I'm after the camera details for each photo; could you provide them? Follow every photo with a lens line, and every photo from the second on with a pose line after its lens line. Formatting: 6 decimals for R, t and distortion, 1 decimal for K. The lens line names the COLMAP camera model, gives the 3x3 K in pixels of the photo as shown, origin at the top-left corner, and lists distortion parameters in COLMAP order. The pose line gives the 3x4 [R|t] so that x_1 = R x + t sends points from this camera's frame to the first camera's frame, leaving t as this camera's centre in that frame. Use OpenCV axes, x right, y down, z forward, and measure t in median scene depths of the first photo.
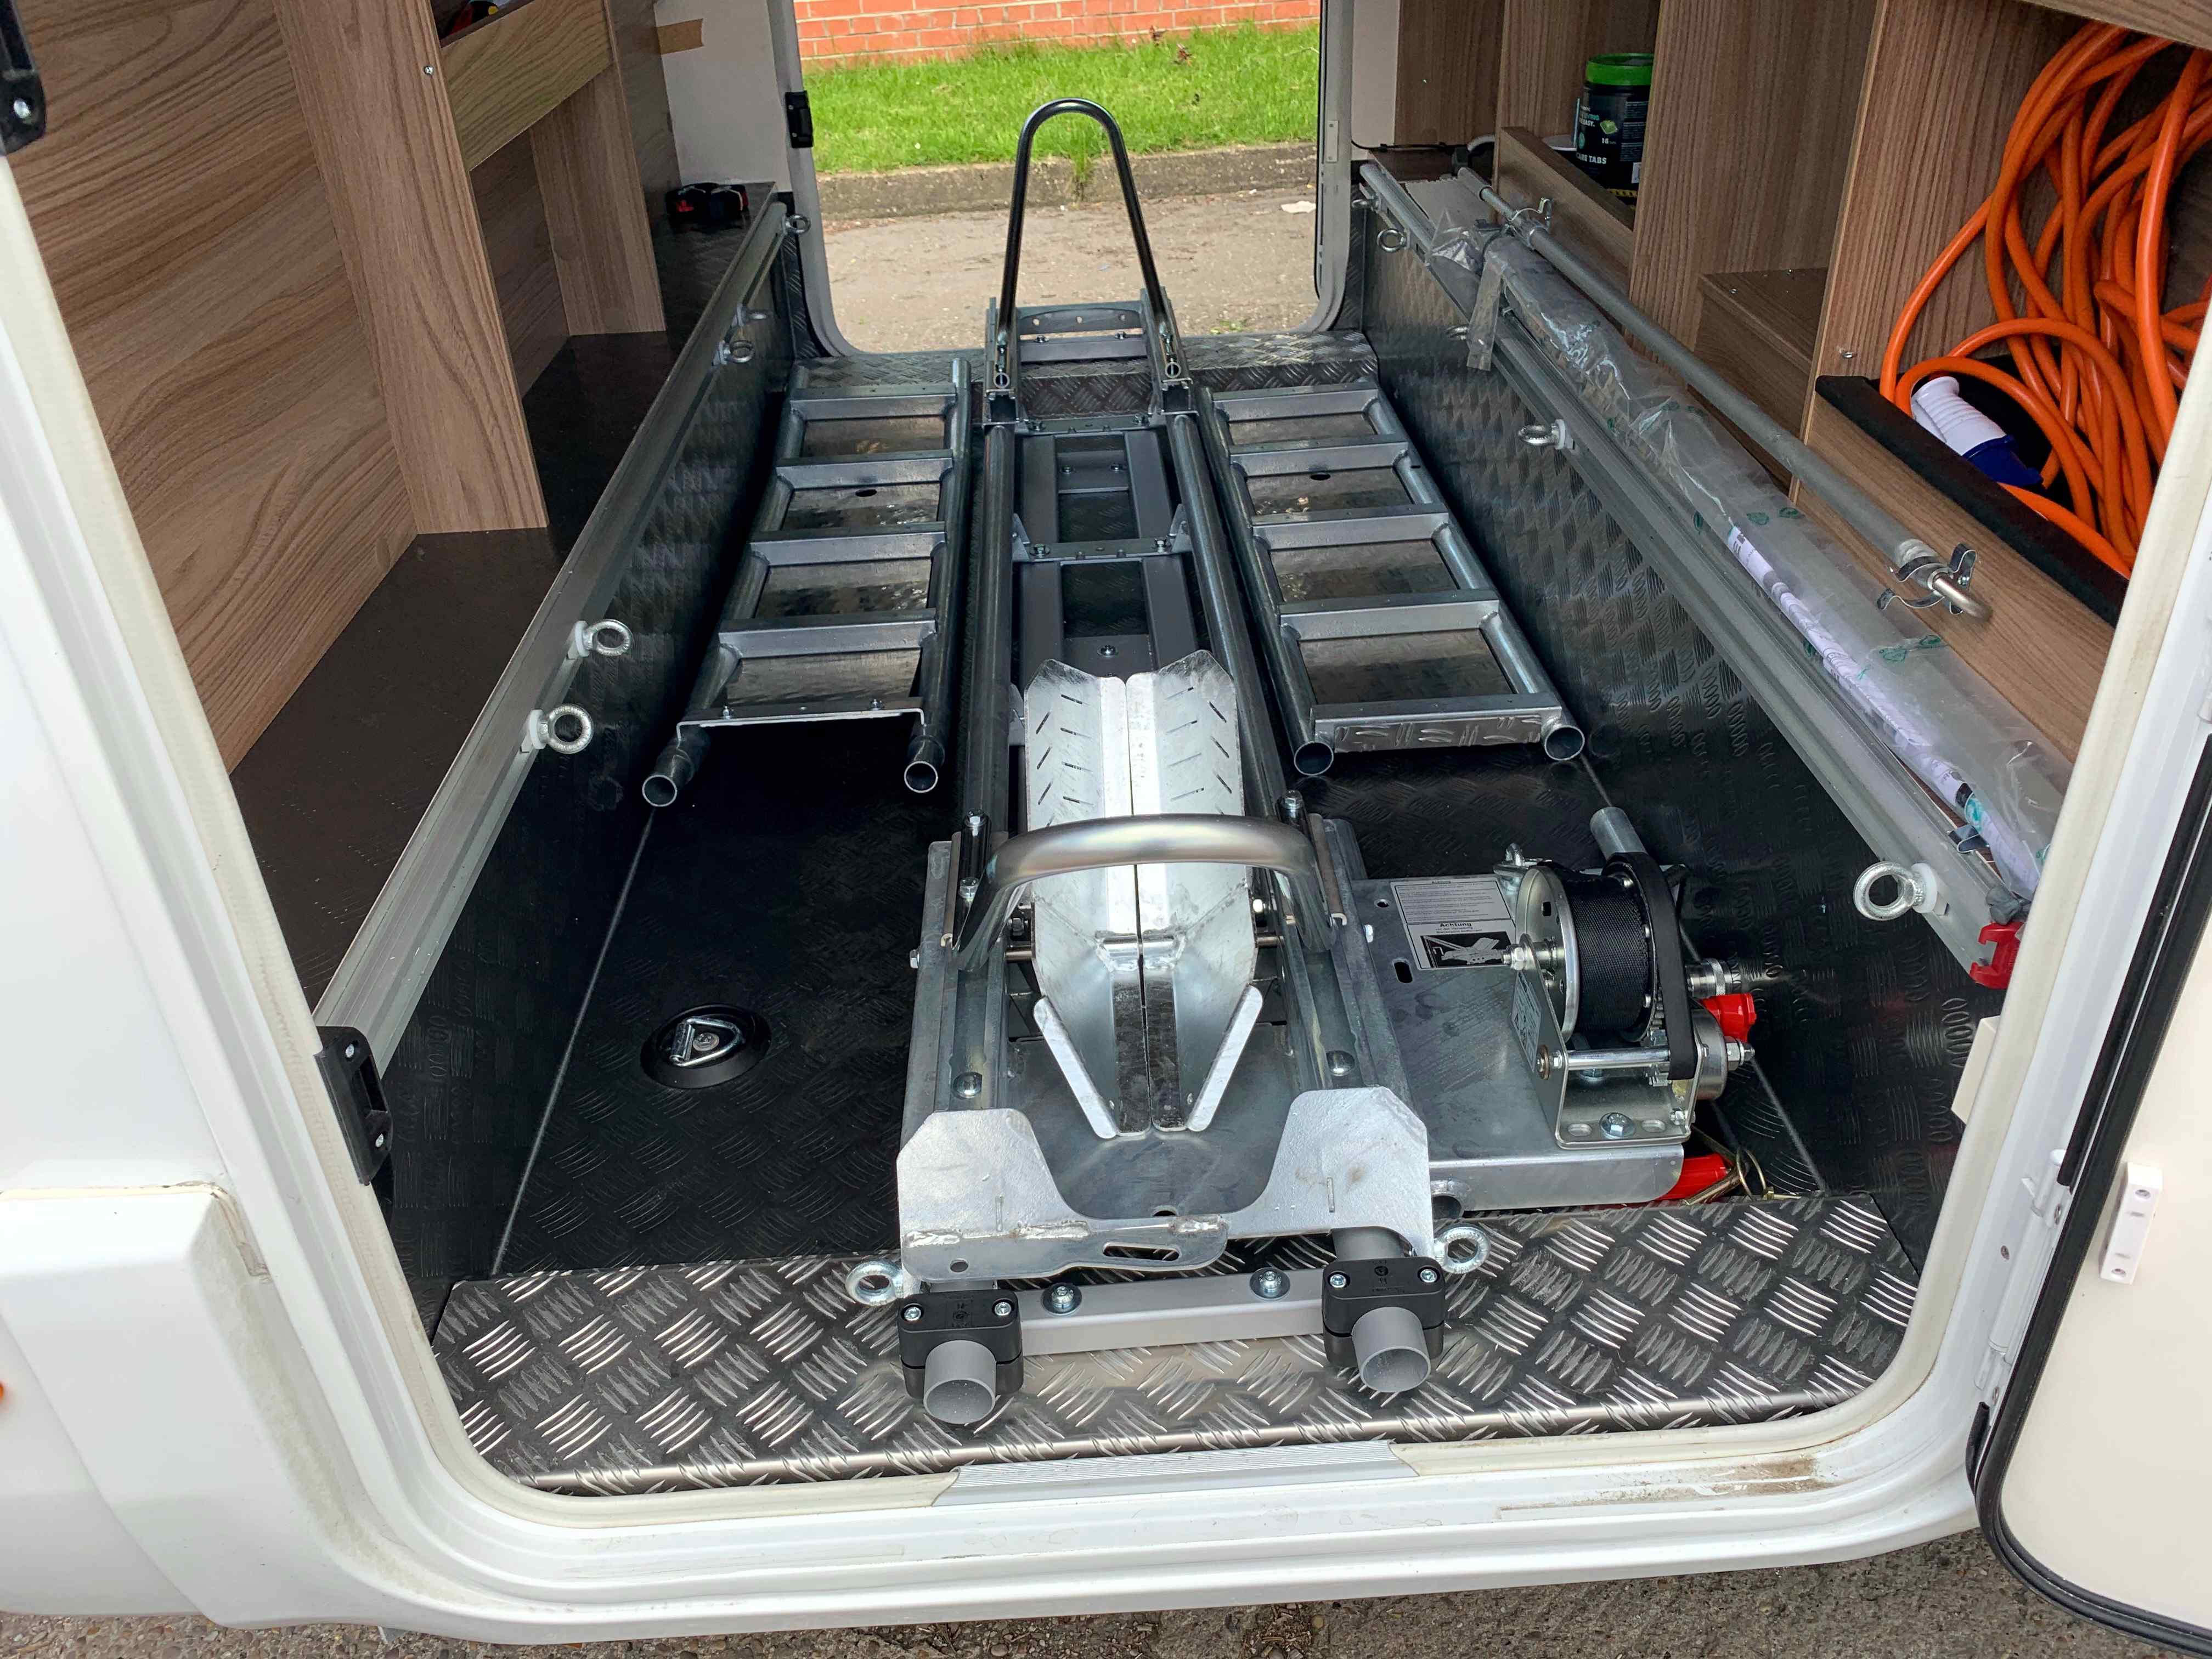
lens RADIAL K [[1665.2, 0, 1094.2], [0, 1665.2, 704.5], [0, 0, 1]] dist [0.026885, -0.026290]
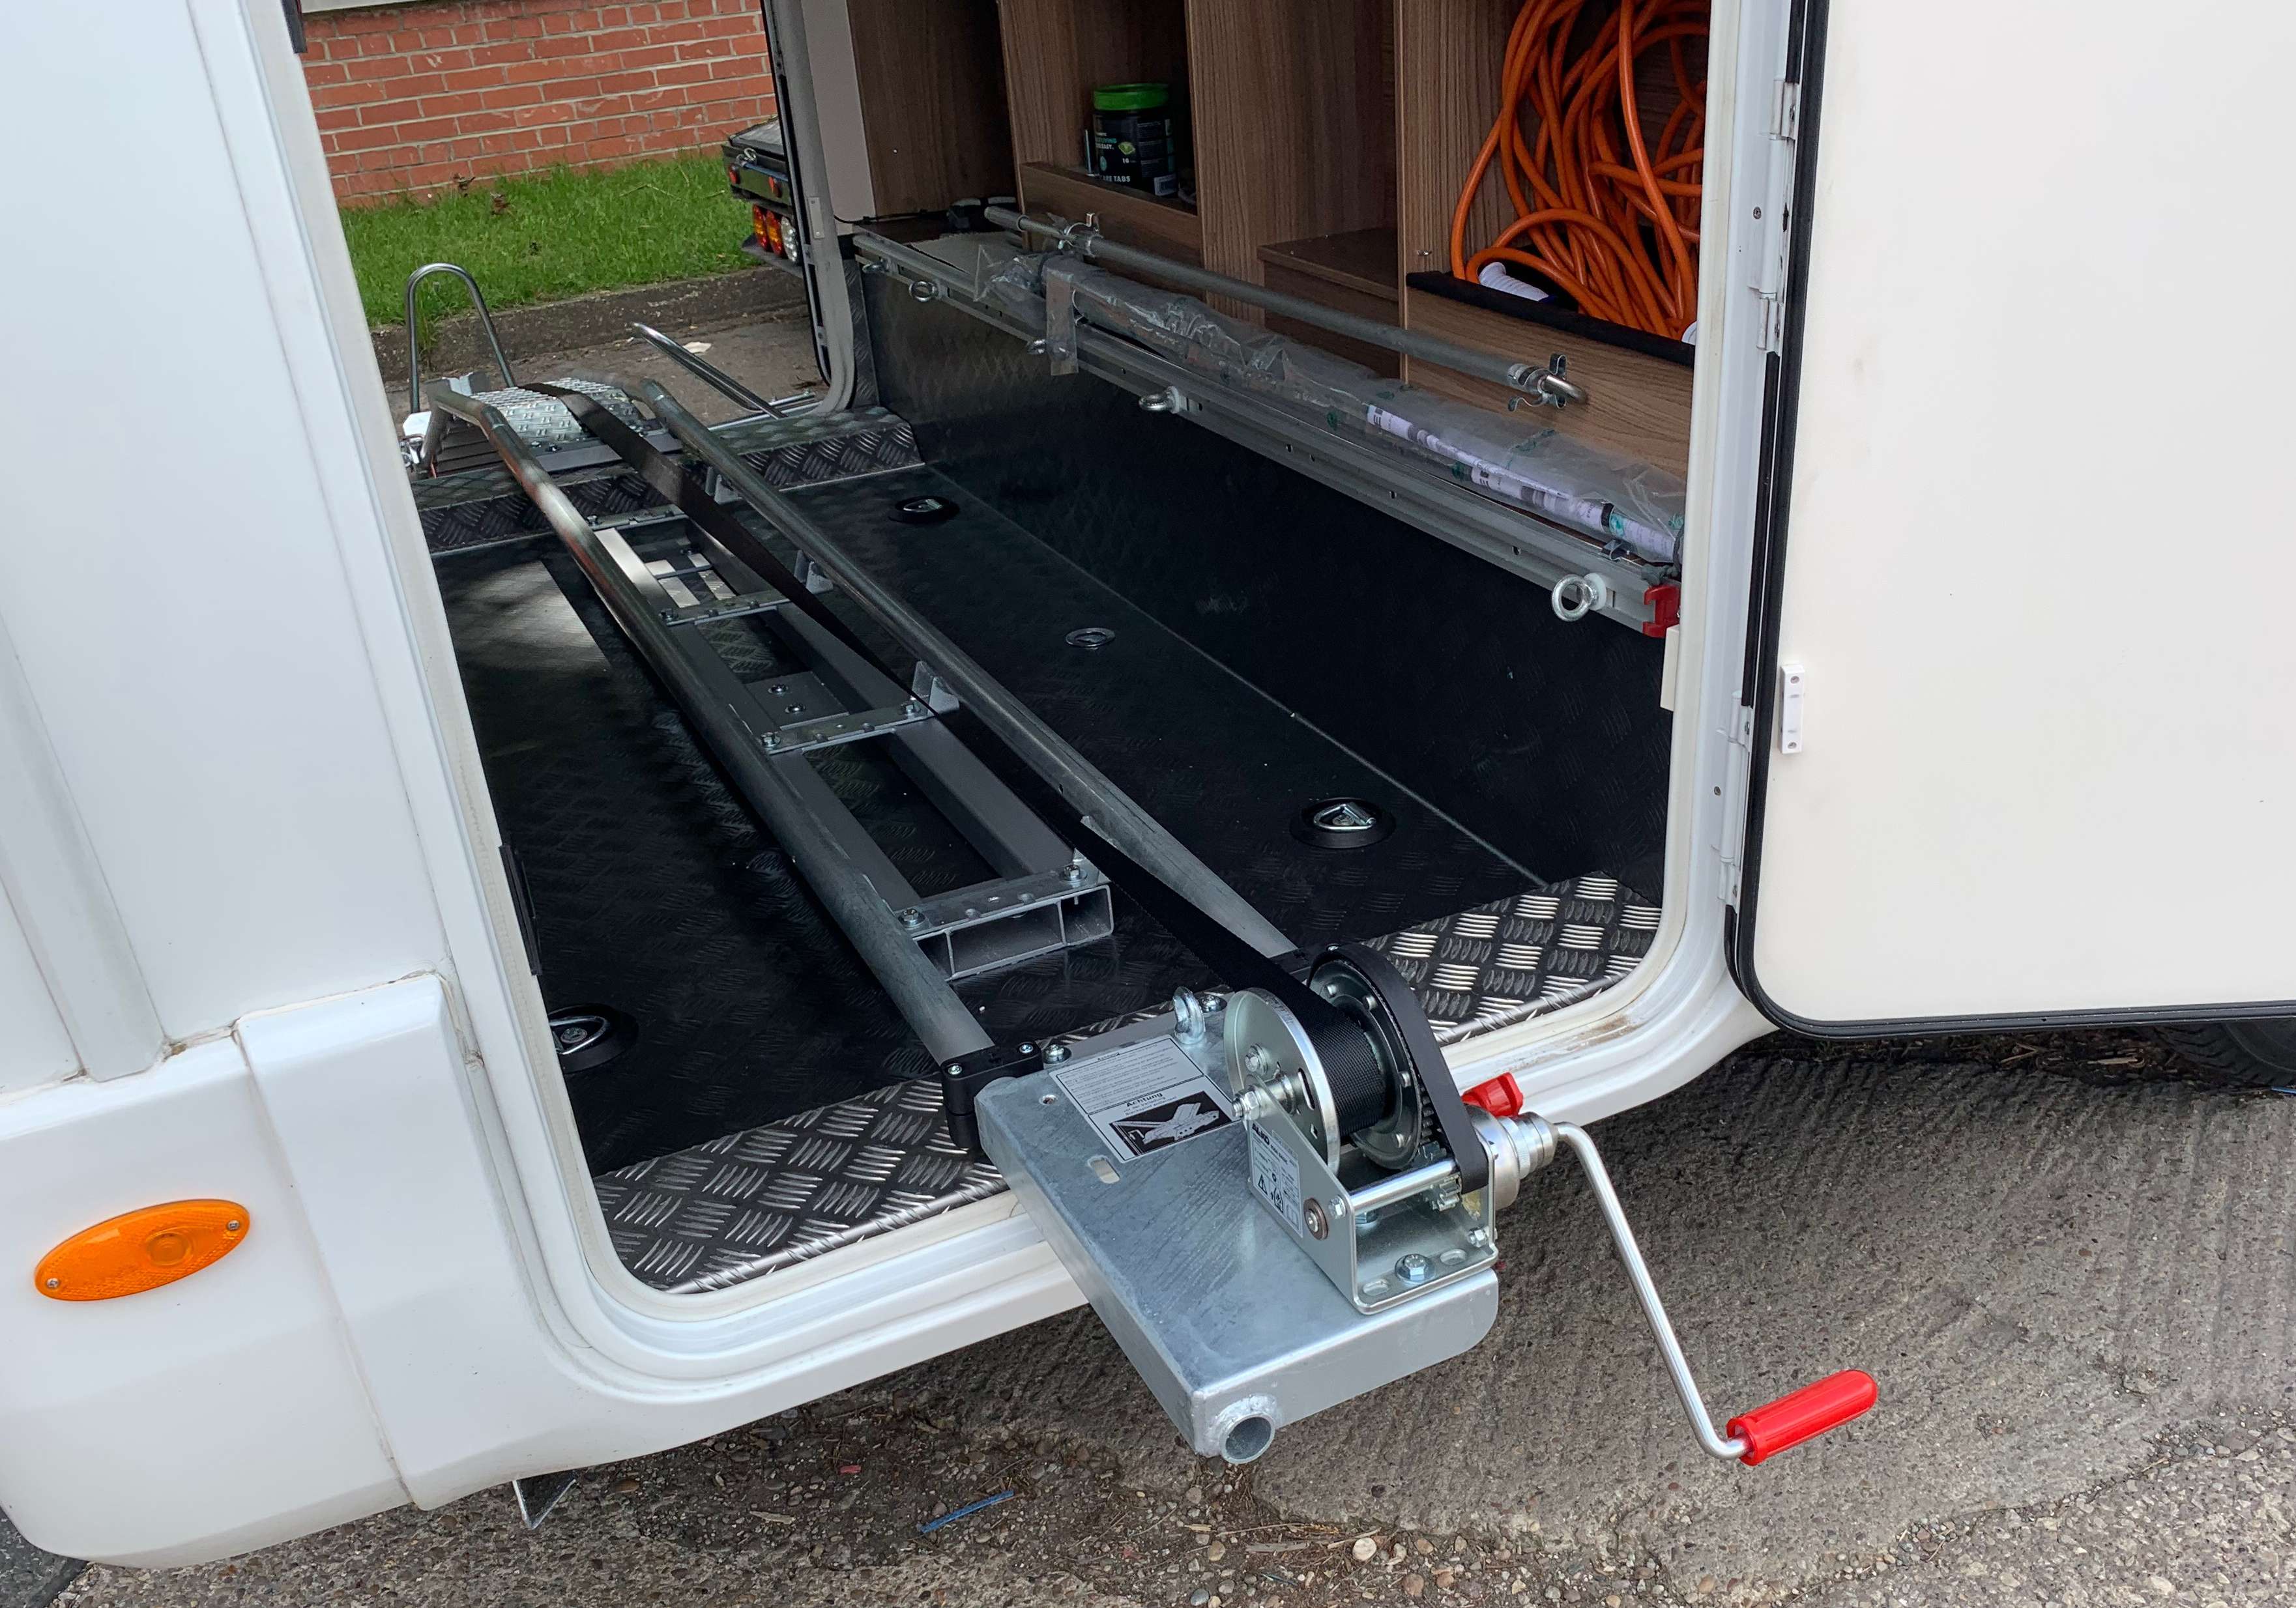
lens RADIAL K [[1993.0, 0, 1146.8], [0, 1993.0, 805.2], [0, 0, 1]] dist [0.018674, -0.006073]
pose [[0.920893, -0.191891, 0.339314, -0.337810], [0.218854, 0.974824, -0.042680, 0.218122], [-0.322582, 0.113564, 0.939704, -0.303372]]
